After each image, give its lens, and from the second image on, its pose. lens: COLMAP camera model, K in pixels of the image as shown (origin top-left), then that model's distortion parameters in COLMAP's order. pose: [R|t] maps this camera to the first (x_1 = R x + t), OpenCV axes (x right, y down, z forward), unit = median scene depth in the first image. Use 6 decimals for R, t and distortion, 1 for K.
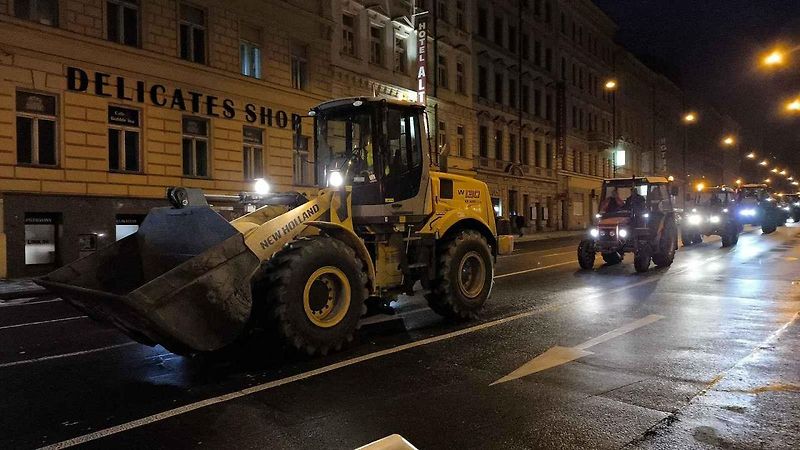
lens RADIAL K [[503.2, 0, 399.3], [0, 503.2, 232.3], [0, 0, 1]] dist [0.085028, -0.092573]
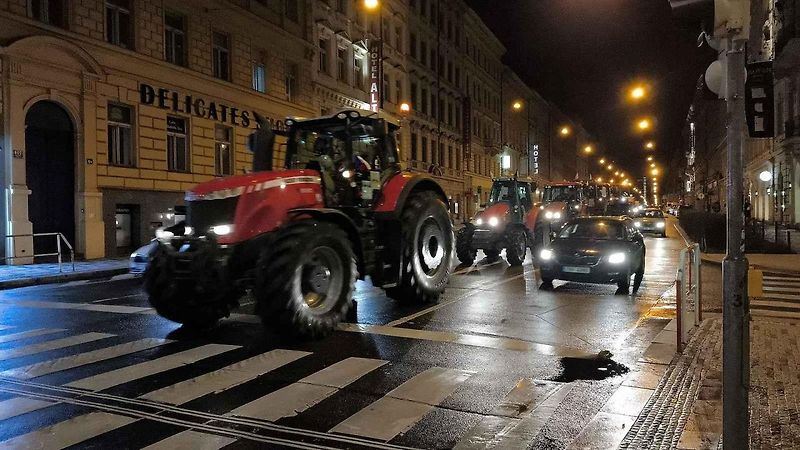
lens RADIAL K [[668.2, 0, 400.0], [0, 668.2, 225.0], [0, 0, 1]] dist [0.107094, -0.197547]
pose [[0.941128, 0.005530, 0.338005, -0.447585], [-0.004429, 0.999982, -0.004029, 0.009987], [-0.338021, 0.002294, 0.941136, -0.518284]]
